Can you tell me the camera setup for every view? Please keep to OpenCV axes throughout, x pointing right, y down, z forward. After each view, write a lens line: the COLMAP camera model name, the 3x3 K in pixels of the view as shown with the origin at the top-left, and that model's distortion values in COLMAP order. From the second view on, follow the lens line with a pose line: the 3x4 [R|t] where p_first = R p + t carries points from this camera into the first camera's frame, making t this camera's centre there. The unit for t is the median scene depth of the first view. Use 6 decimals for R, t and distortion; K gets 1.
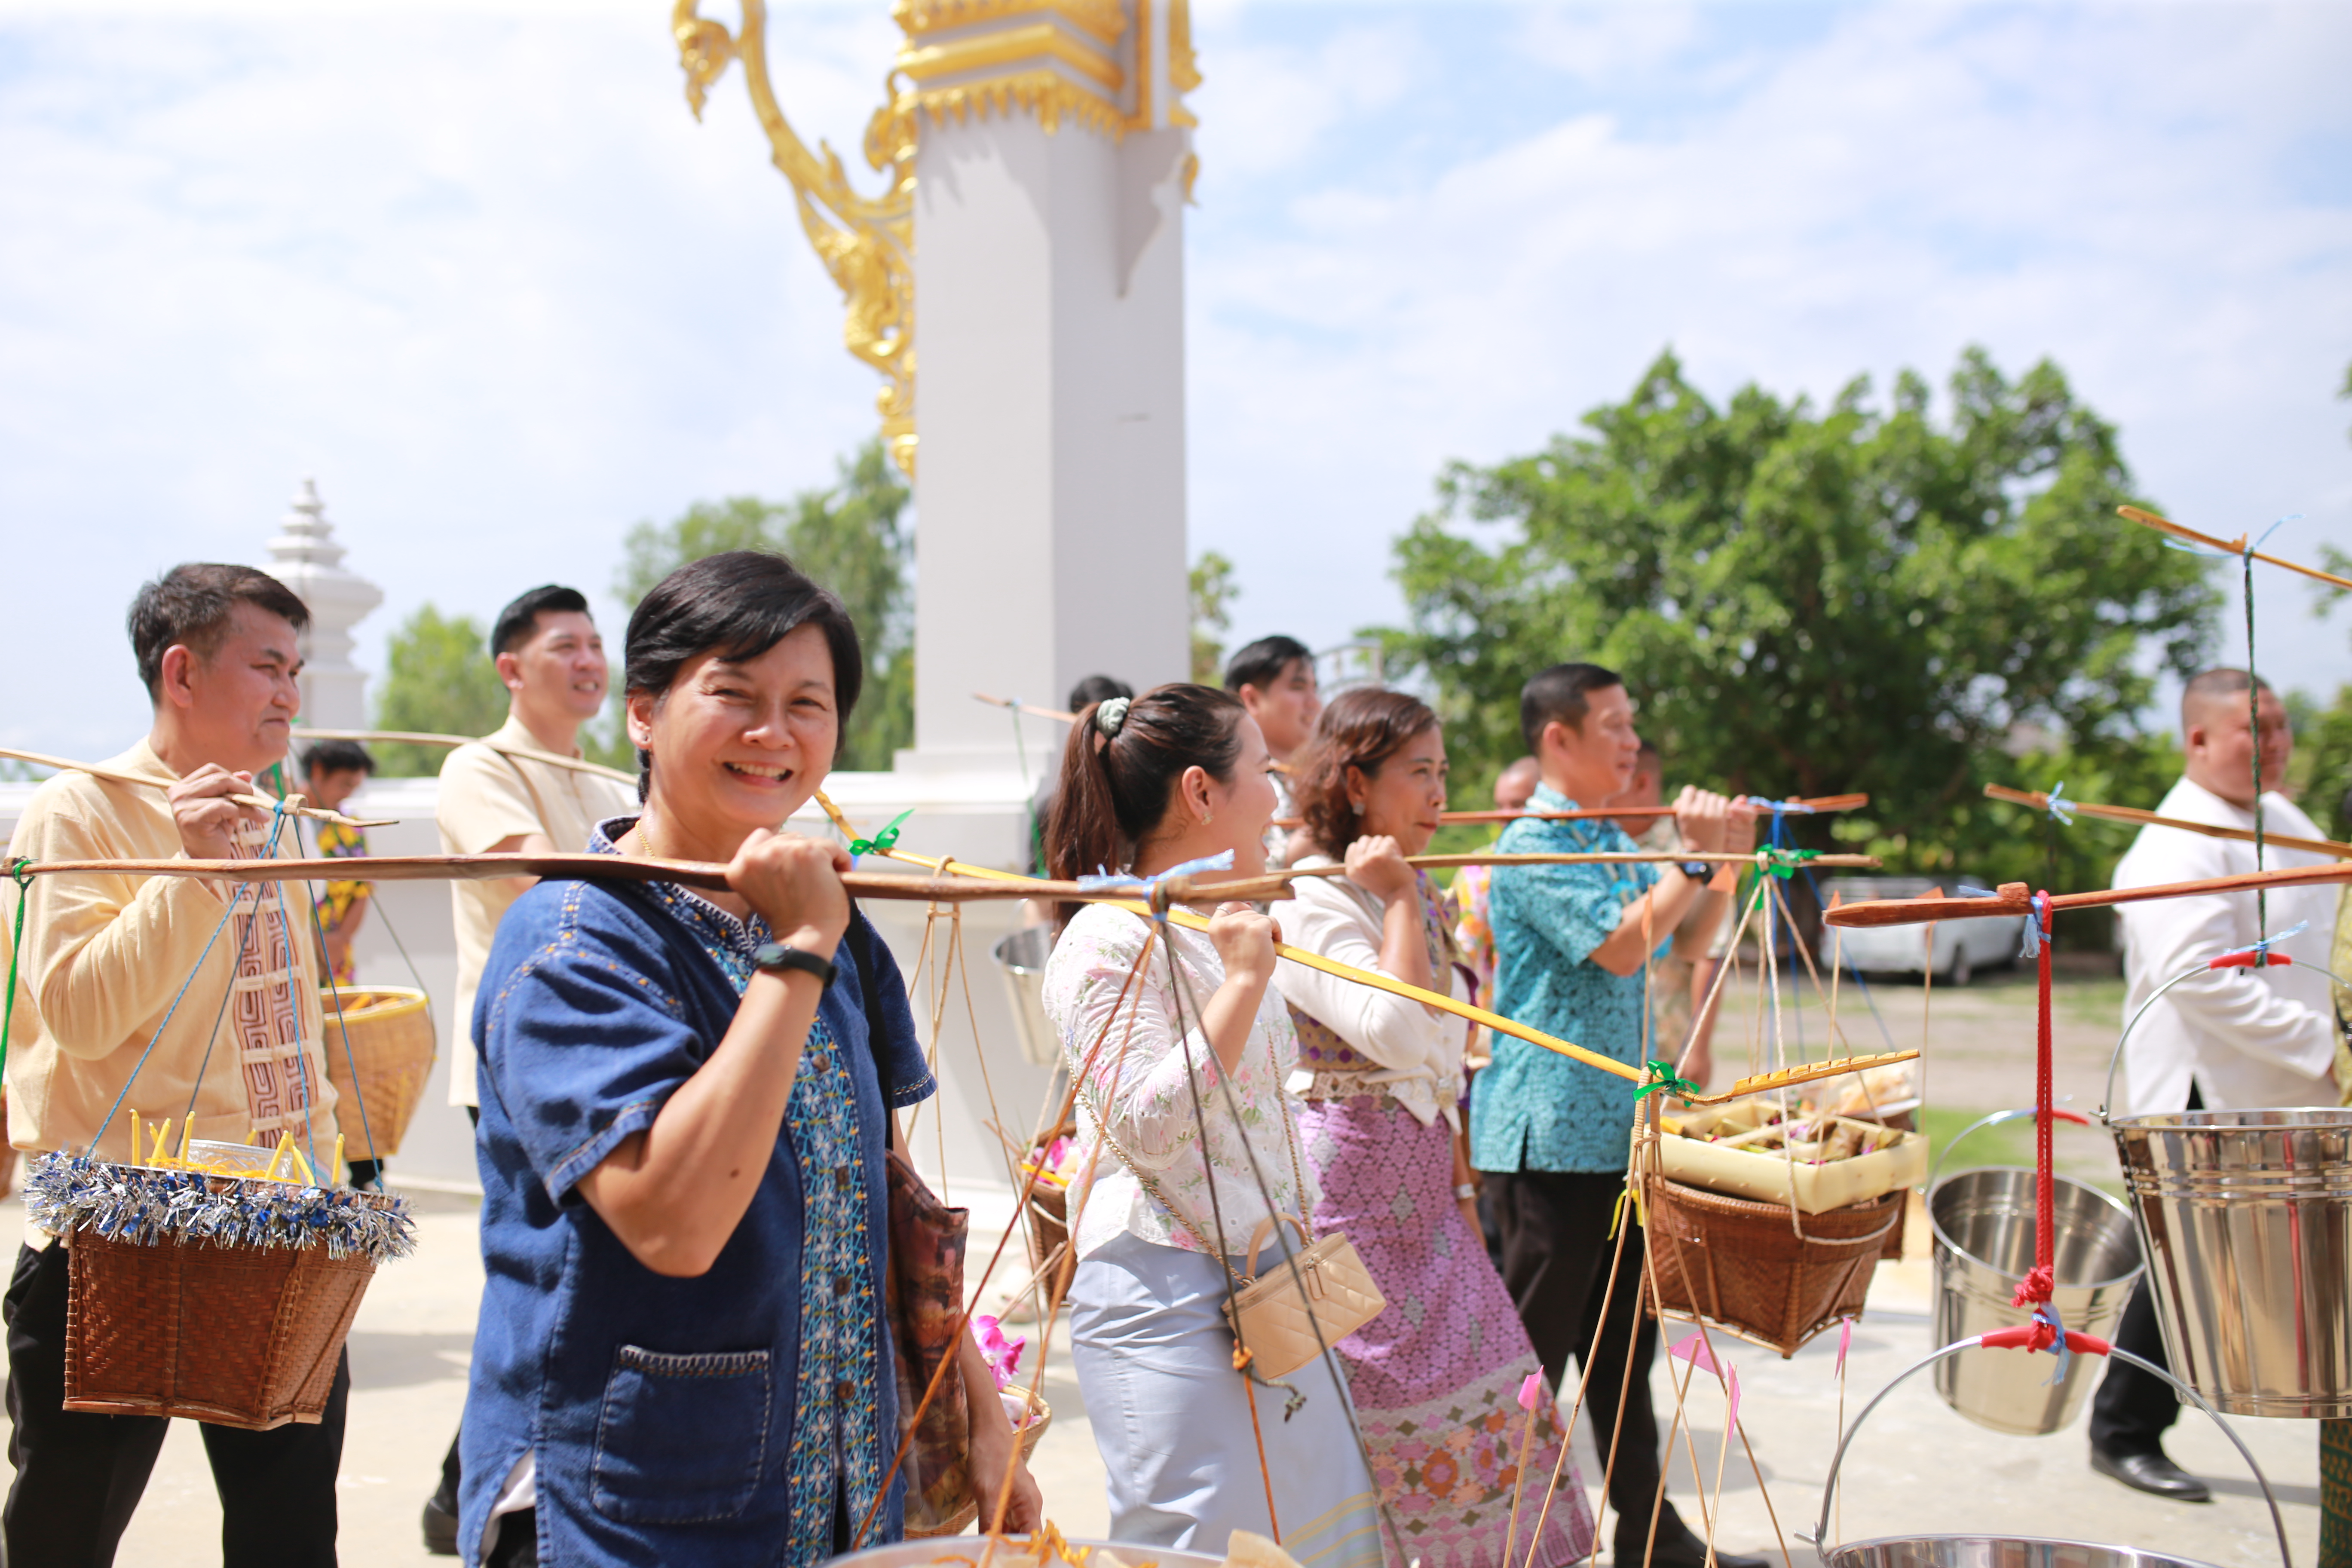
lens RADIAL K [[2291.8, 0, 1194.5], [0, 2291.8, 828.3], [0, 0, 1]] dist [-0.022557, 0.000000]
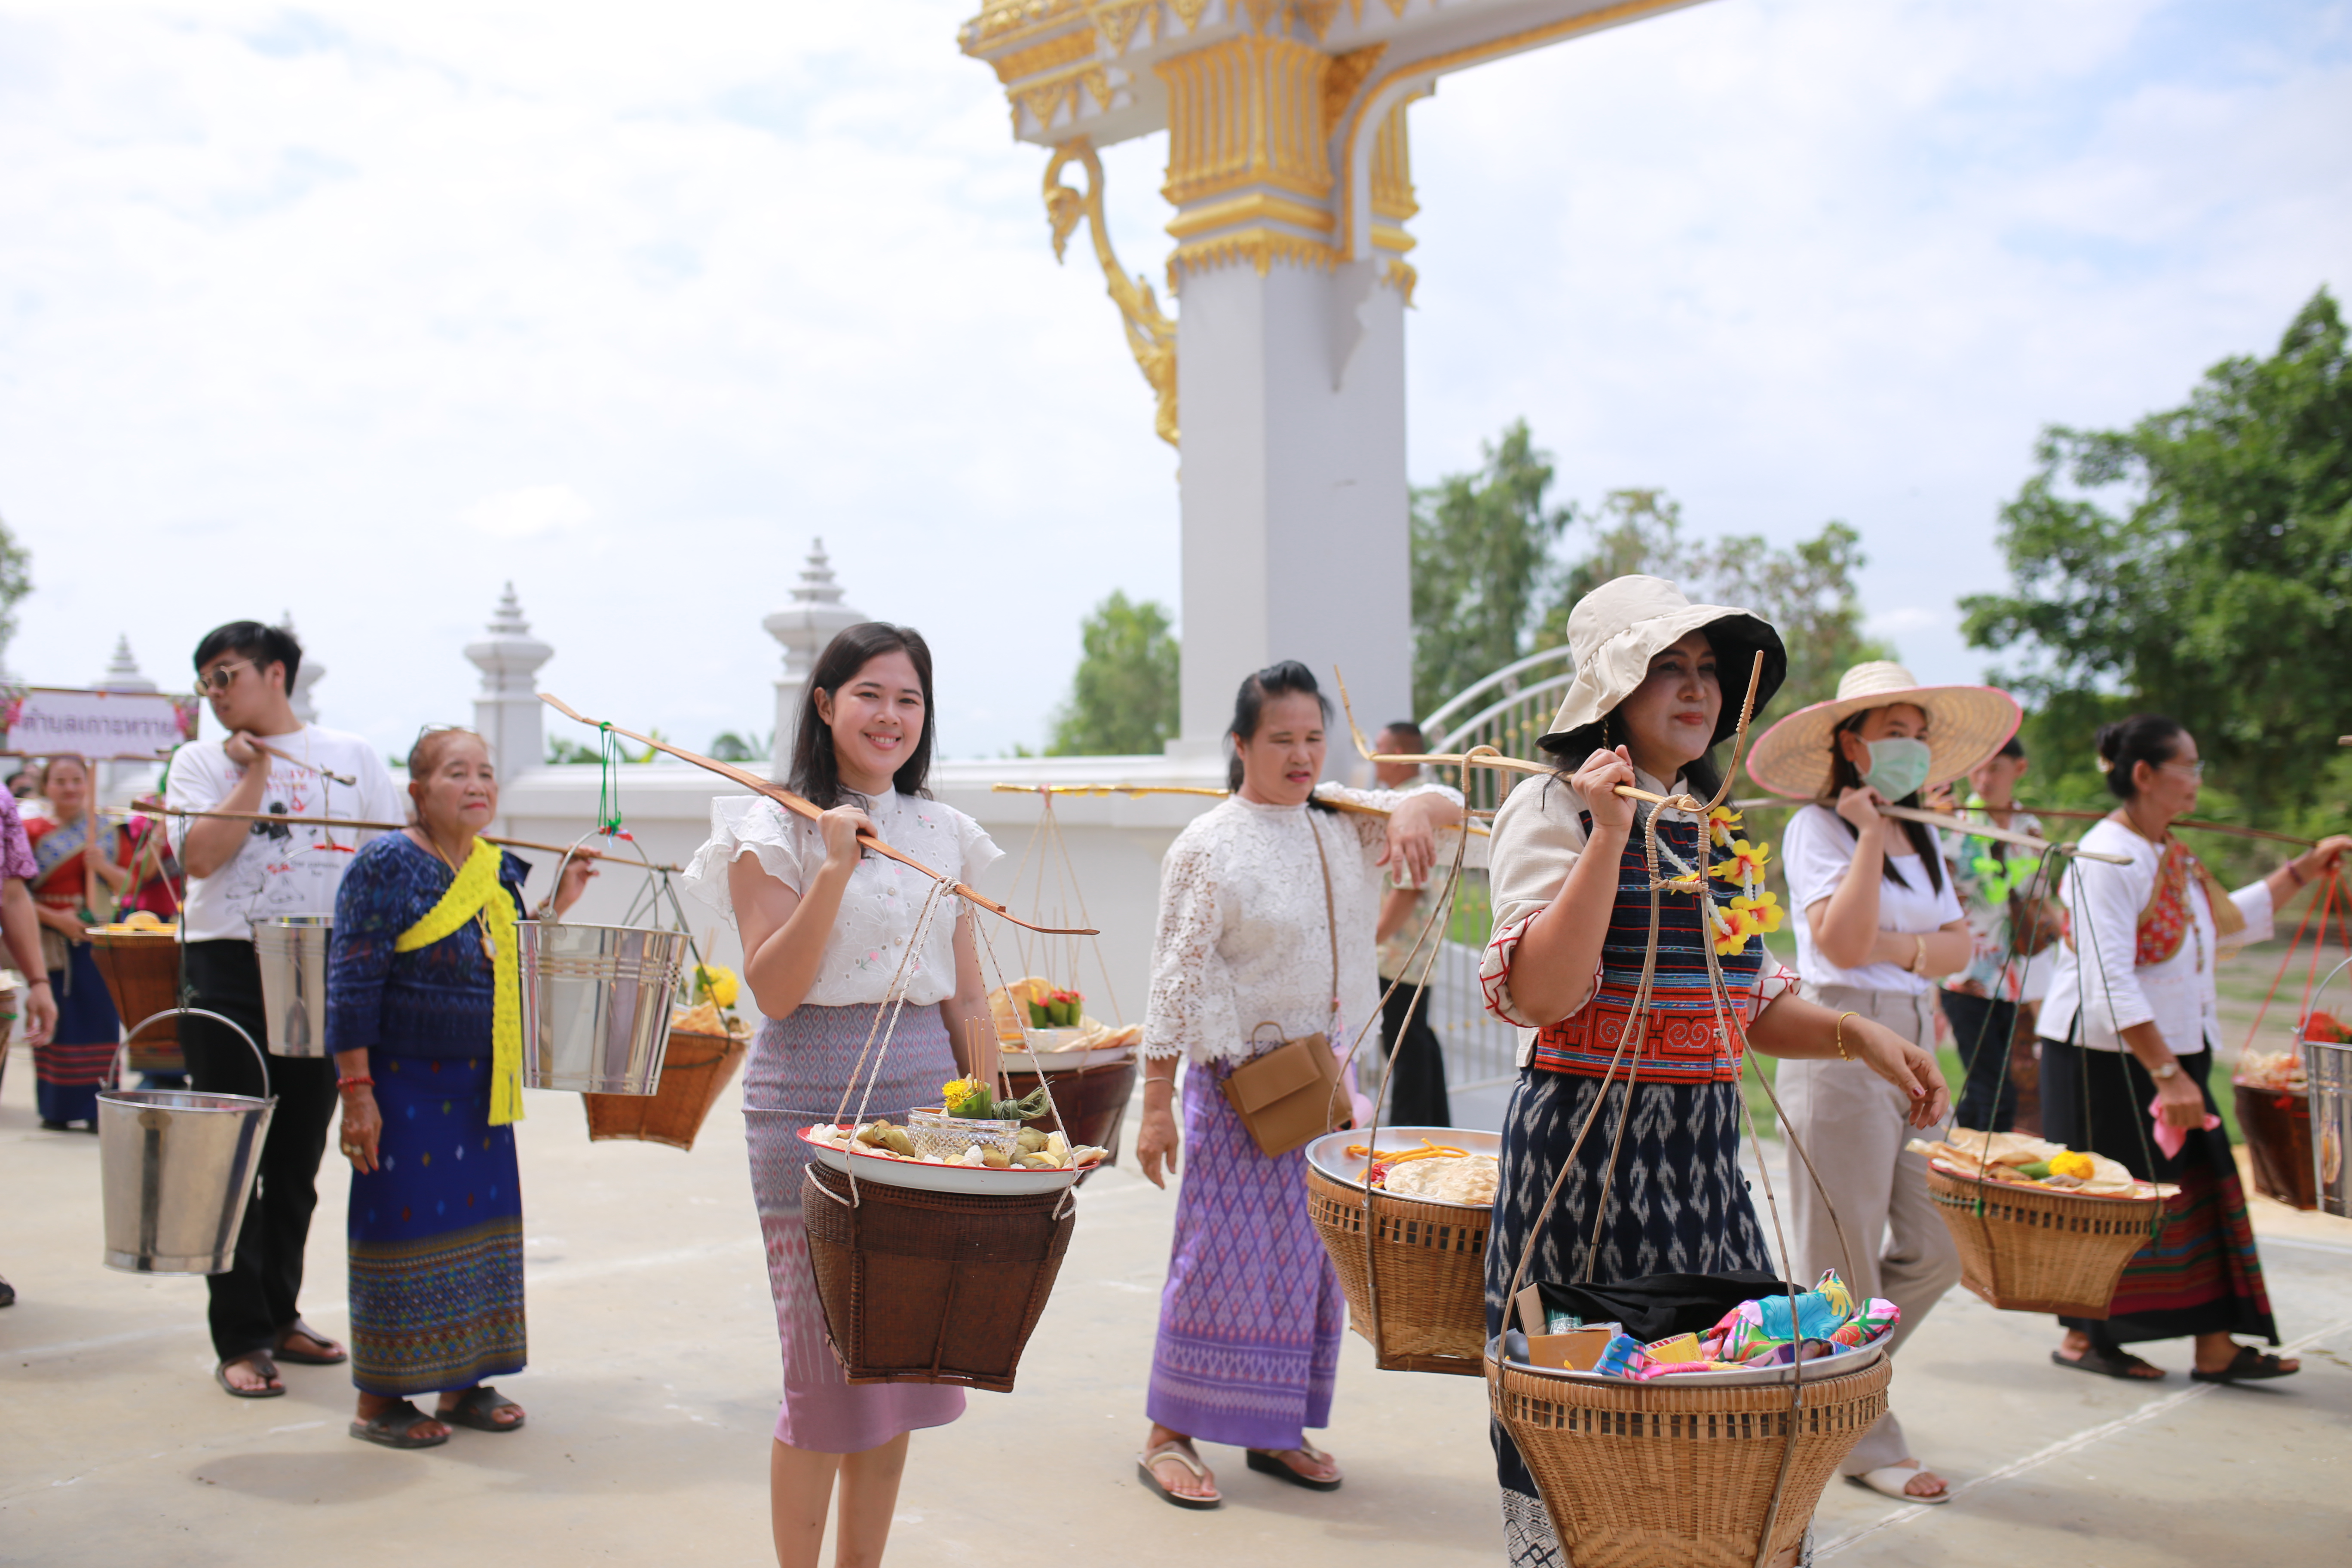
lens RADIAL K [[2291.8, 0, 1182.6], [0, 2291.8, 797.7], [0, 0, 1]] dist [-0.022557, 0.000000]
pose [[0.950618, 0.000735, -0.310364, 0.076209], [-0.000422, 0.999999, 0.001077, -0.000617], [0.310365, -0.000892, 0.950617, -0.069026]]
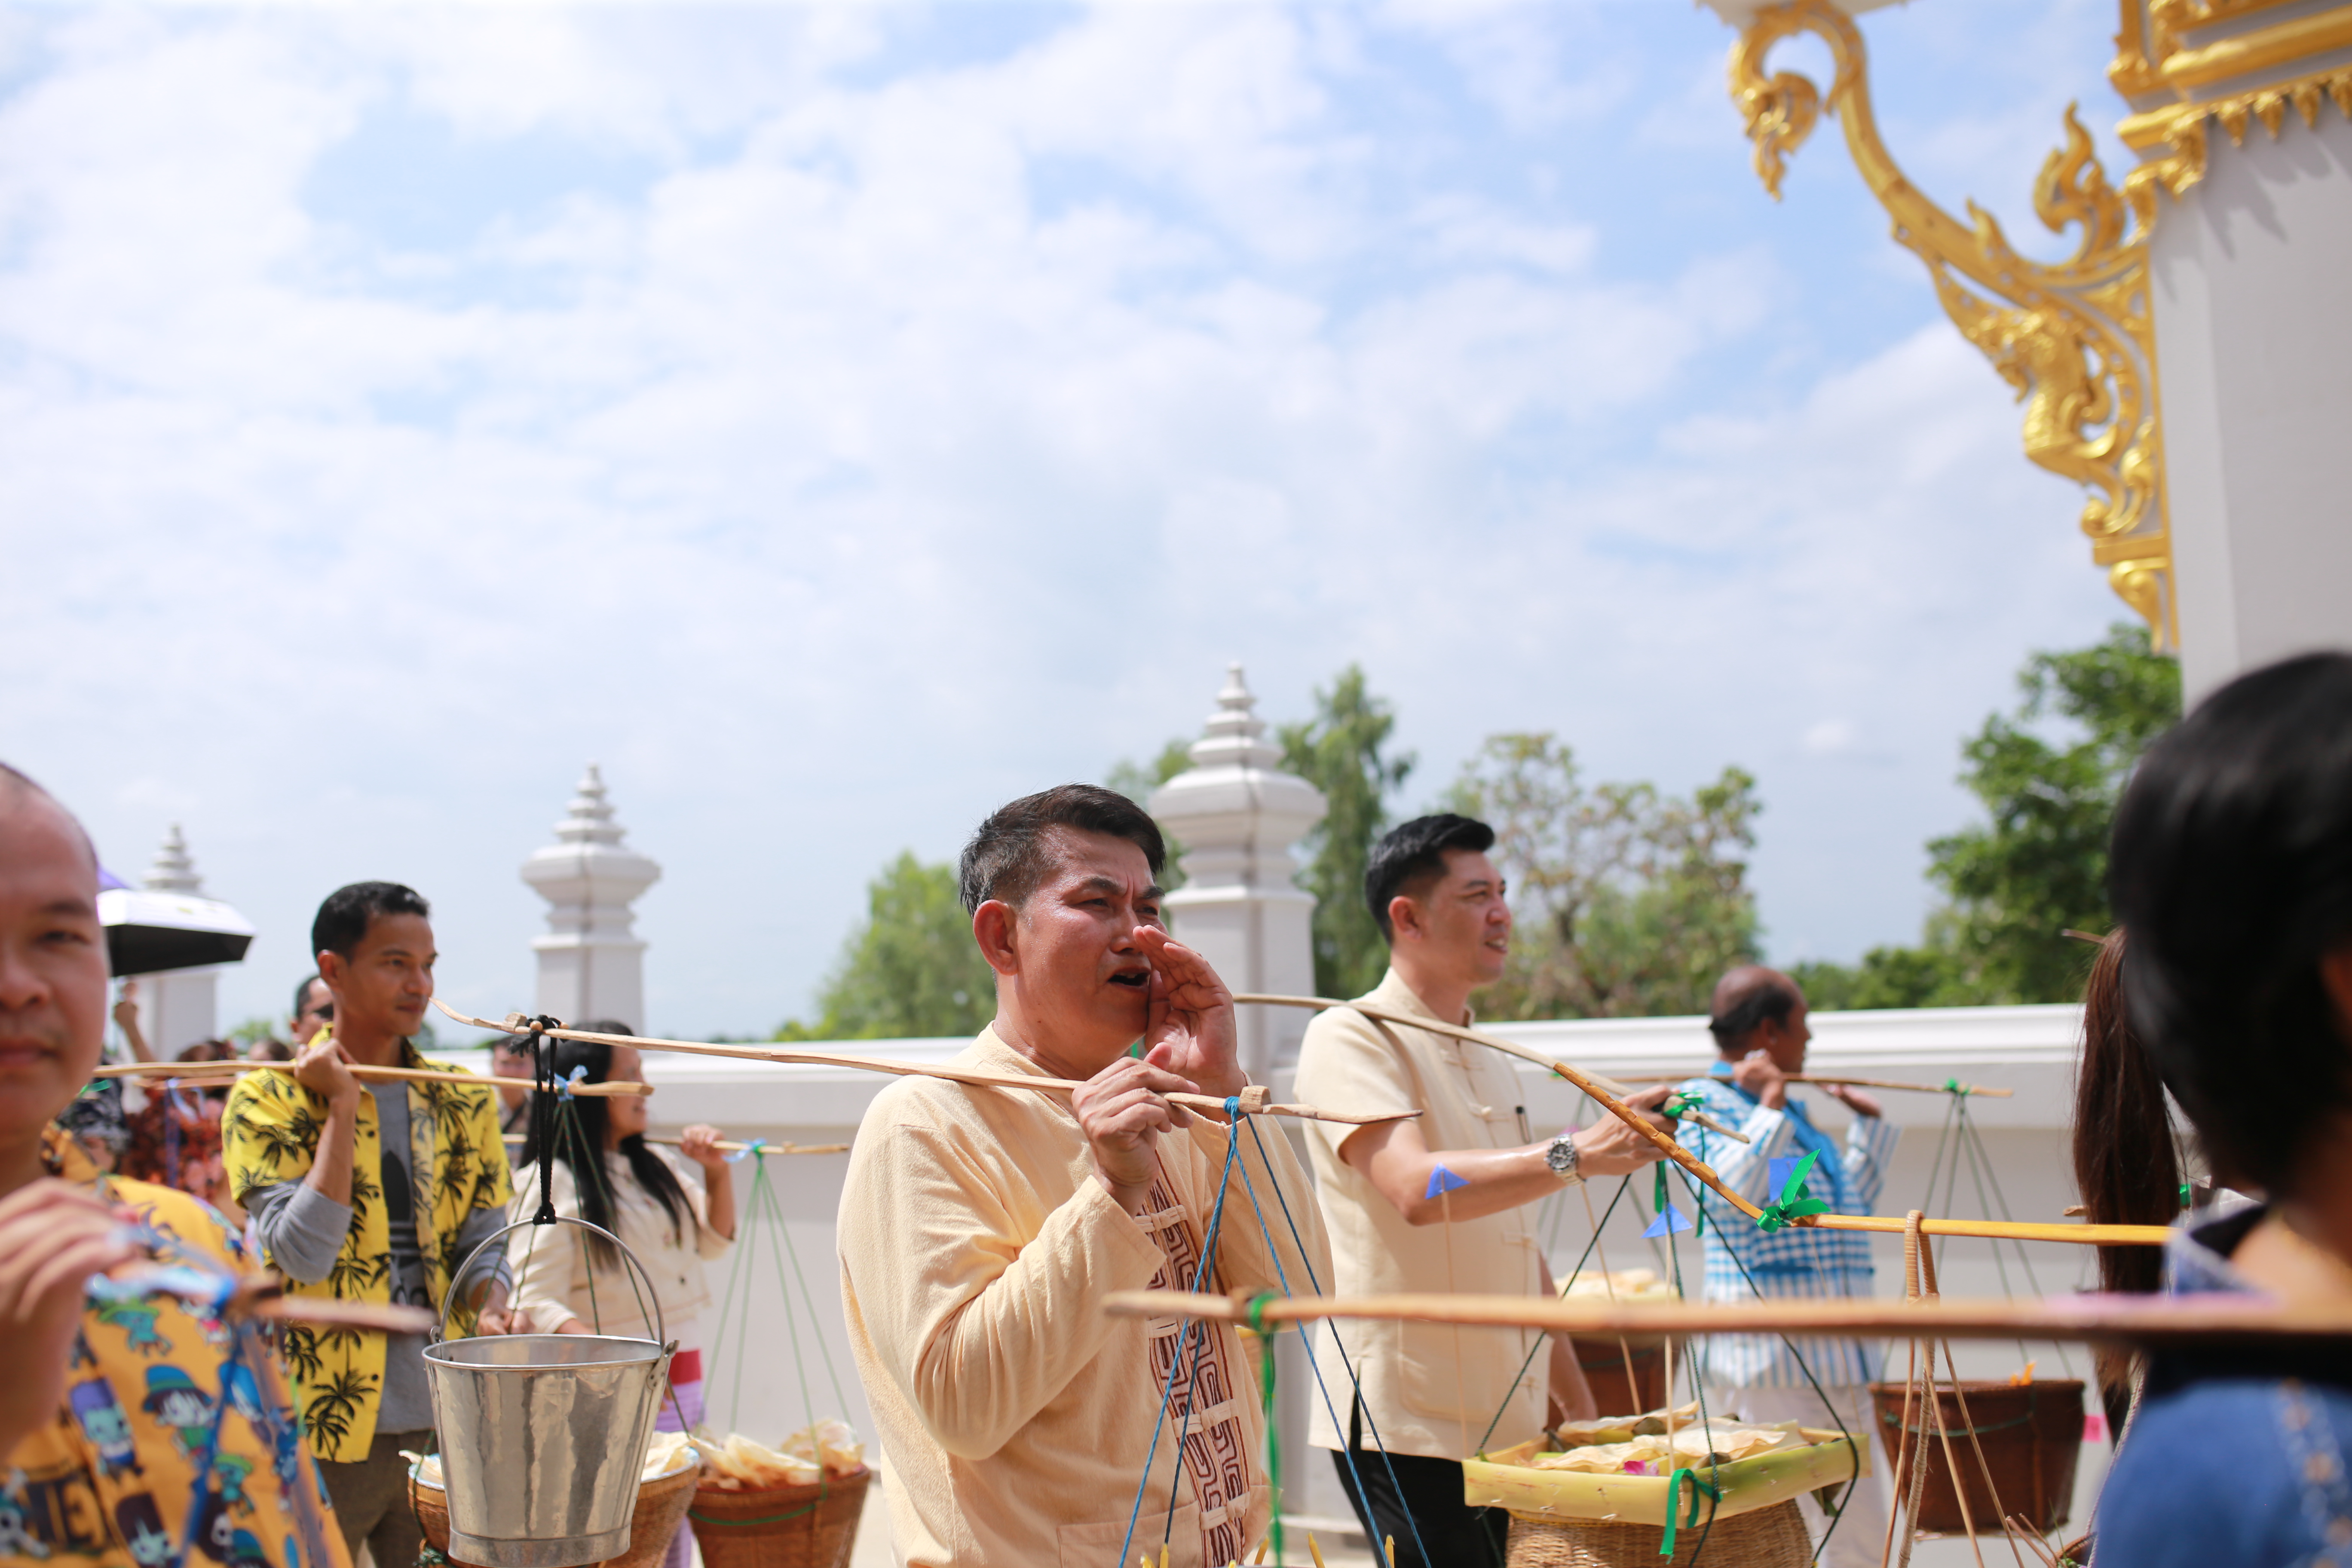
lens RADIAL K [[2291.8, 0, 1178.0], [0, 2291.8, 770.9], [0, 0, 1]] dist [-0.022557, 0.000000]
pose [[0.983860, -0.040142, -0.174378, -0.085528], [0.017777, 0.991618, -0.127974, -0.003103], [0.178053, 0.122809, 0.976327, 0.059520]]
